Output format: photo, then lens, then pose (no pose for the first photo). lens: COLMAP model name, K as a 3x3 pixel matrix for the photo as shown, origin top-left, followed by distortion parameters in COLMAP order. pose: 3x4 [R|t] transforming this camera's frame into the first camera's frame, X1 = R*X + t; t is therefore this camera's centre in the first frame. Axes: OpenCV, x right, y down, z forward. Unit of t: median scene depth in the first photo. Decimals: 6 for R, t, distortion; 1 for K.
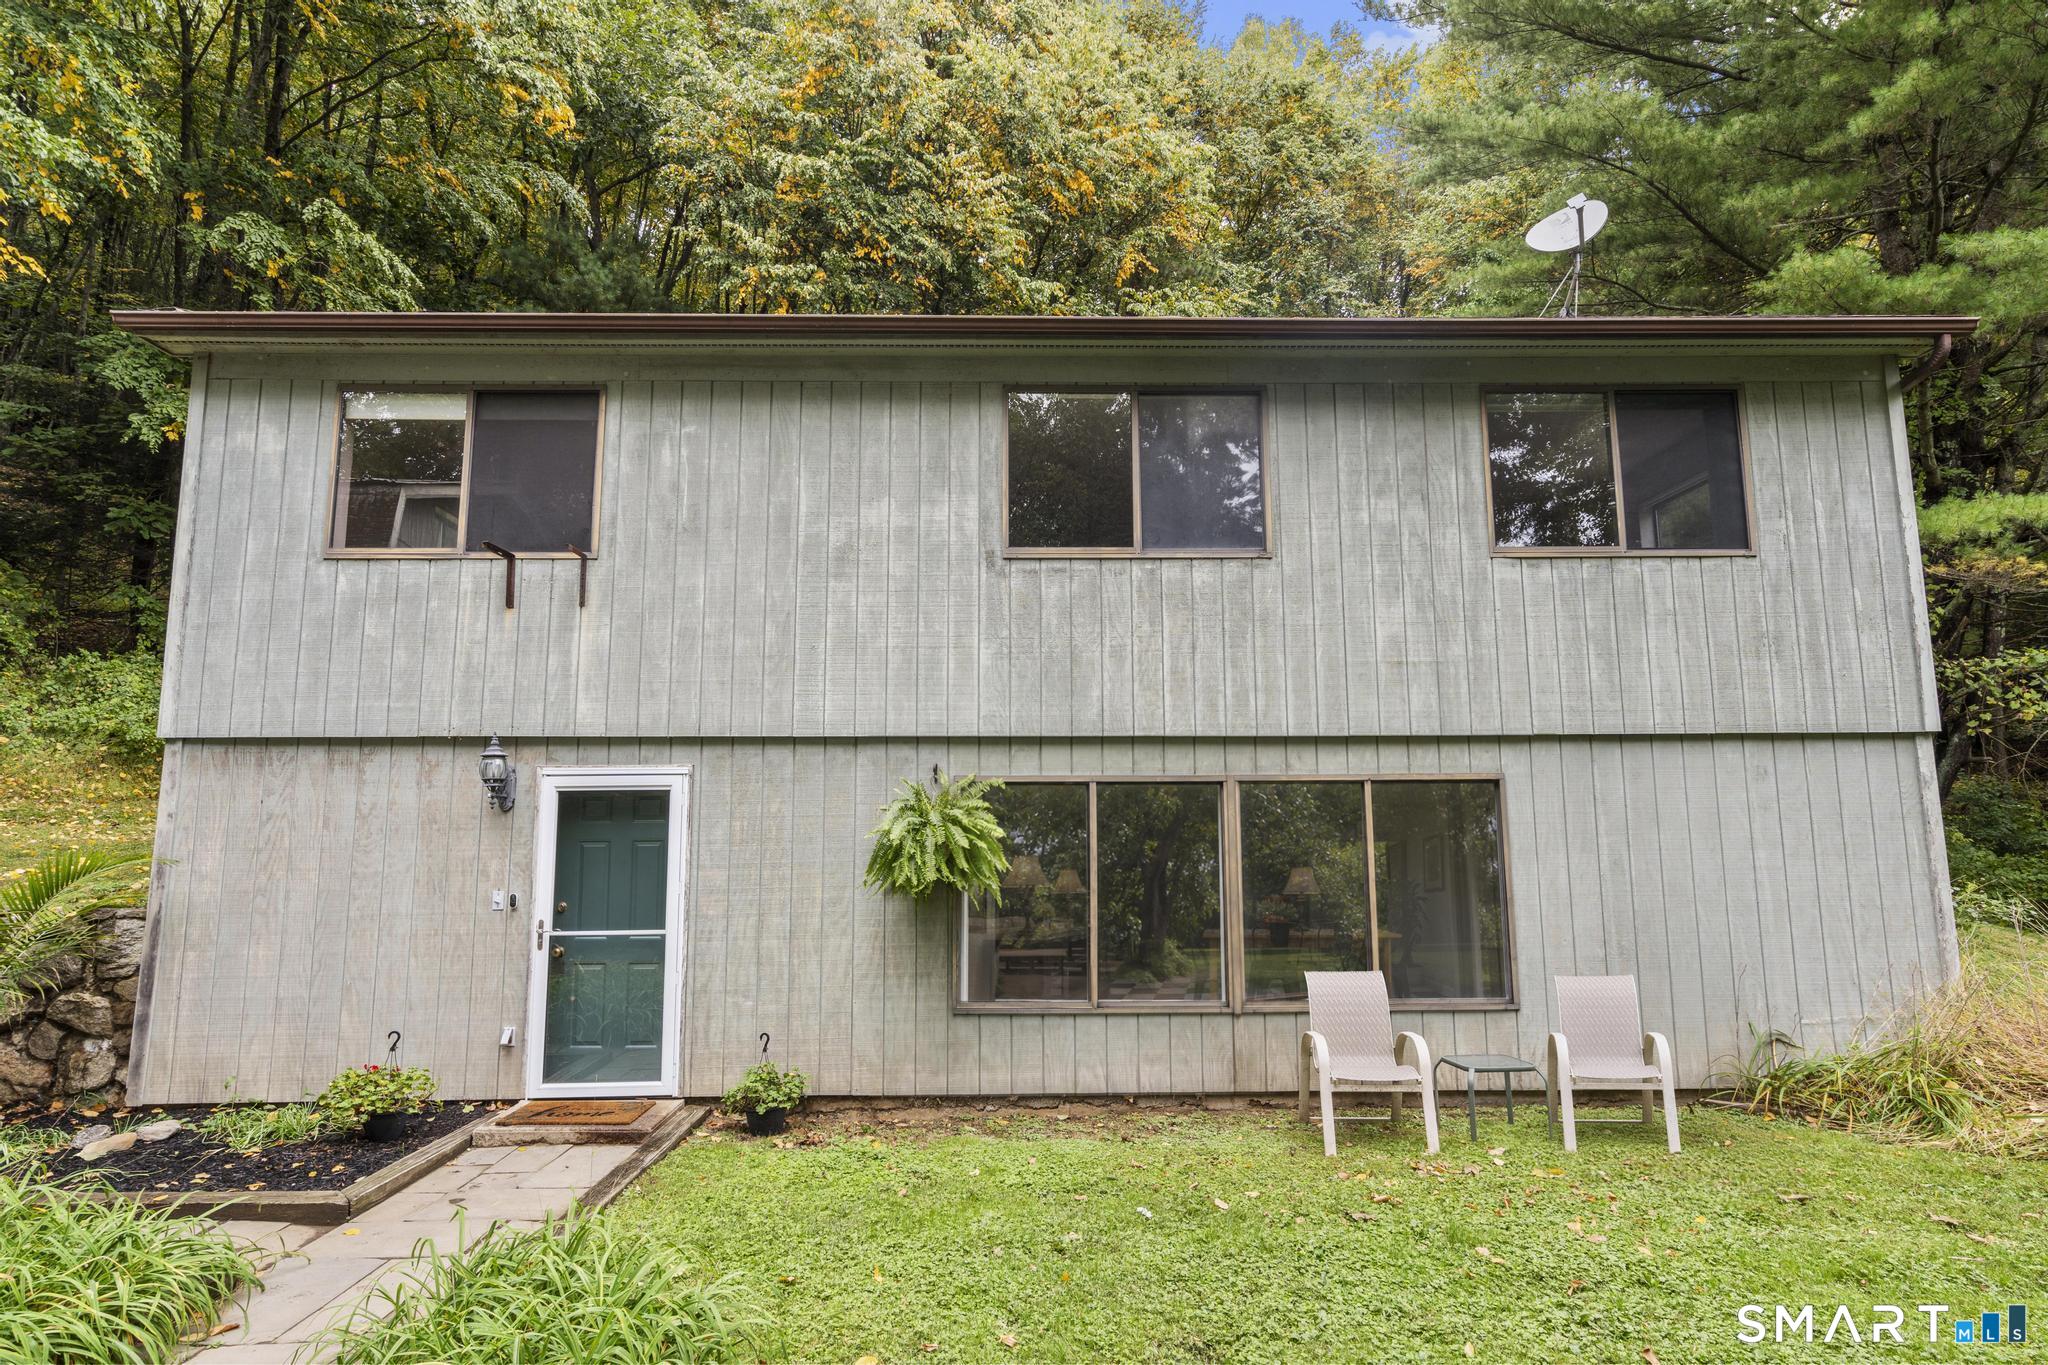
lens RADIAL K [[1074.5, 0, 1024.0], [0, 1074.5, 682.5], [0, 0, 1]] dist [0.003758, 0.001205]
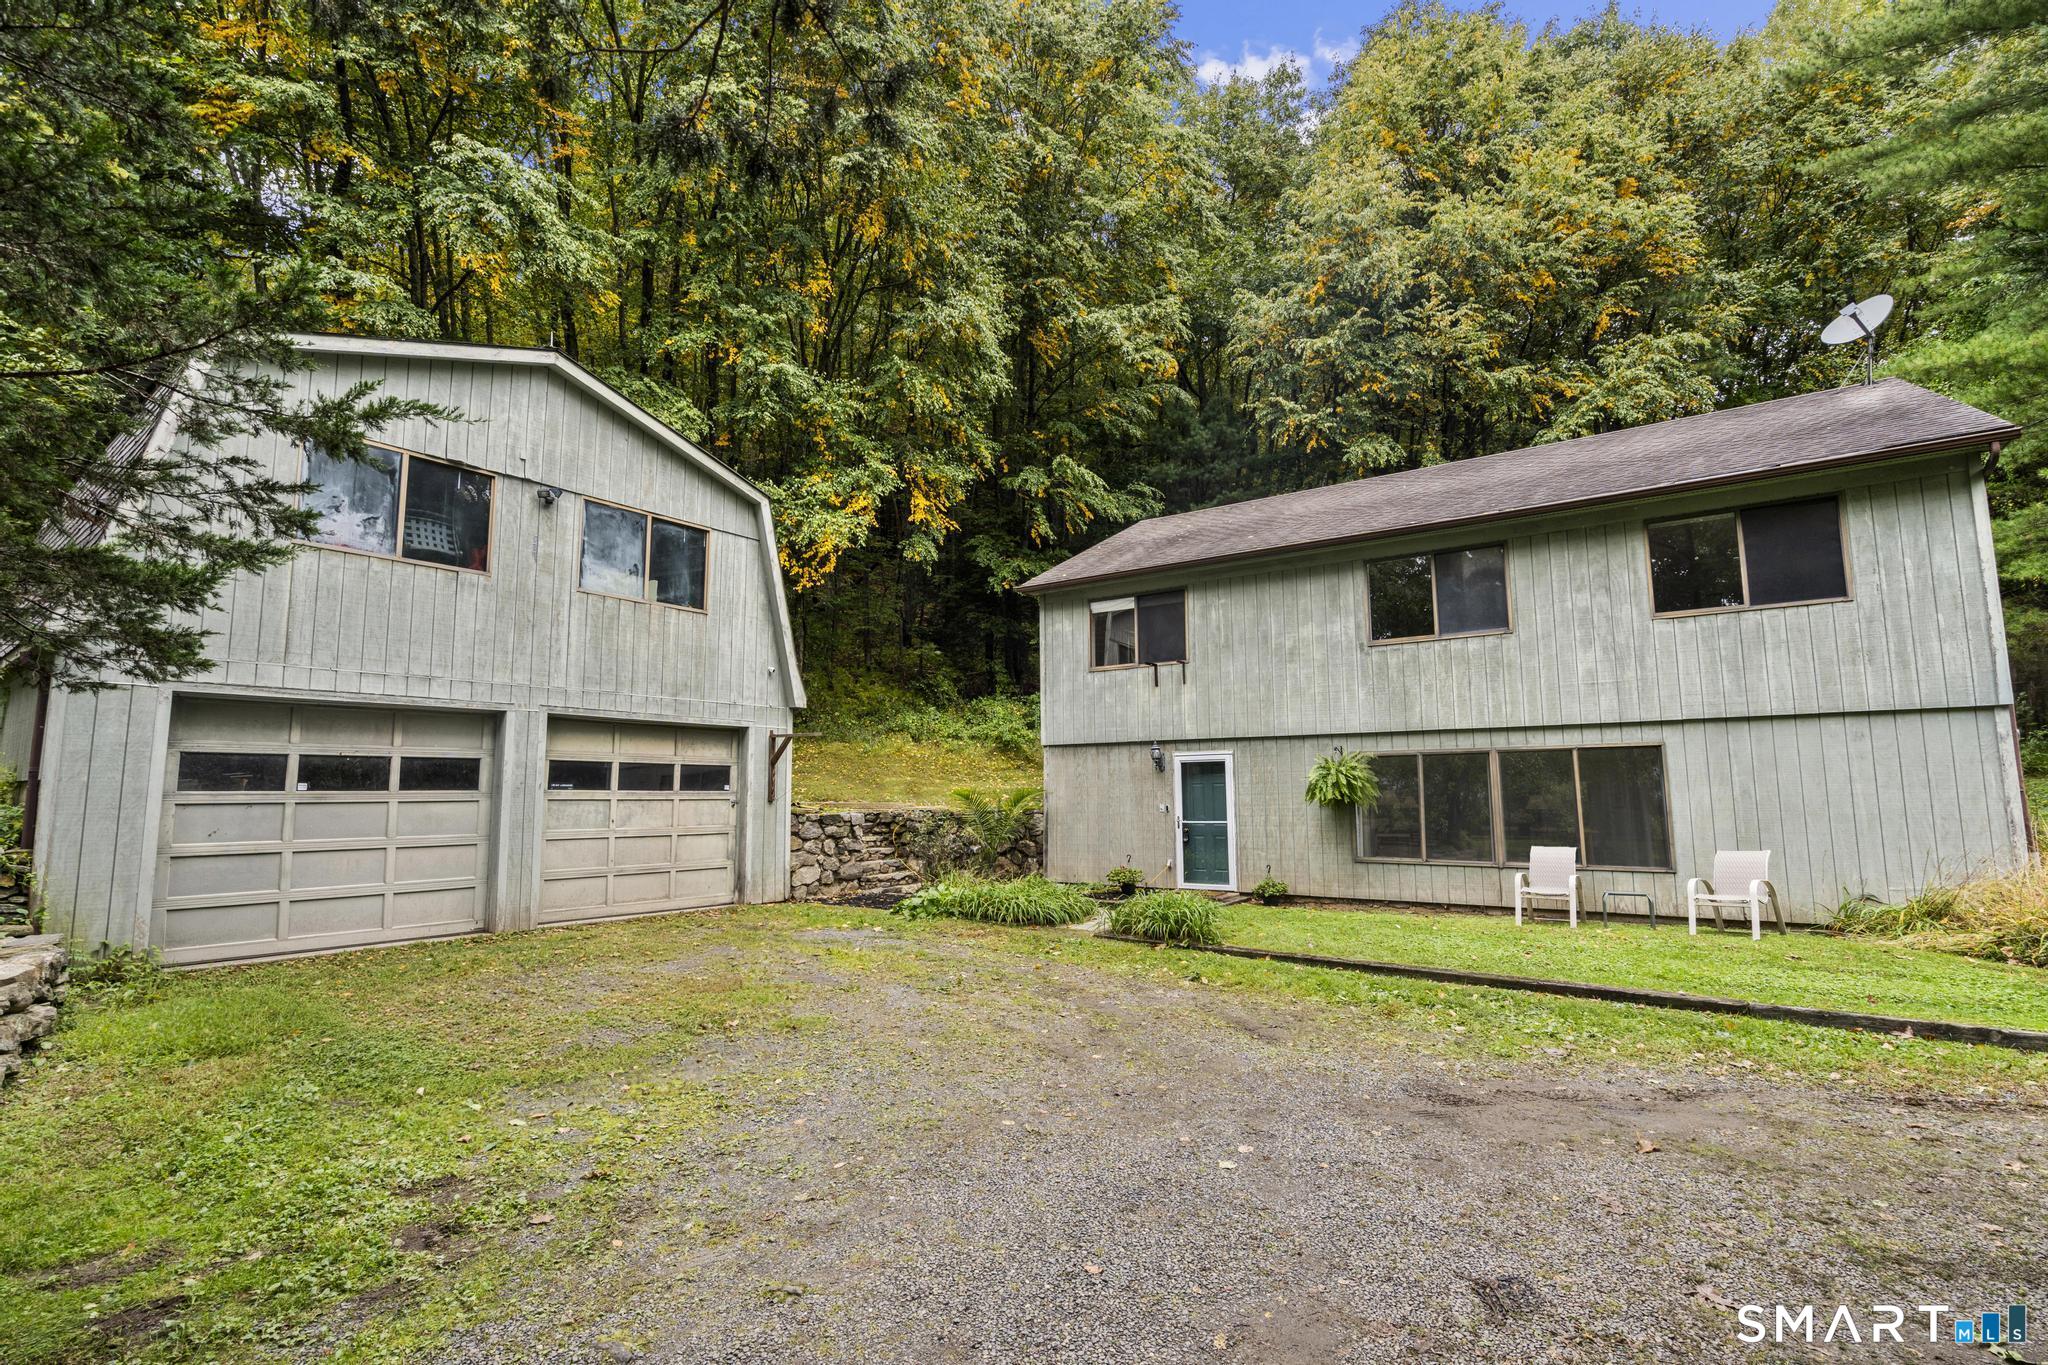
lens RADIAL K [[917.8, 0, 1029.3], [0, 917.8, 690.5], [0, 0, 1]] dist [-0.004791, 0.001245]
pose [[0.814651, -0.065152, -0.576280, 0.466240], [0.081851, 0.996640, 0.003031, -0.090133], [0.574146, -0.049638, 0.817247, -0.829852]]
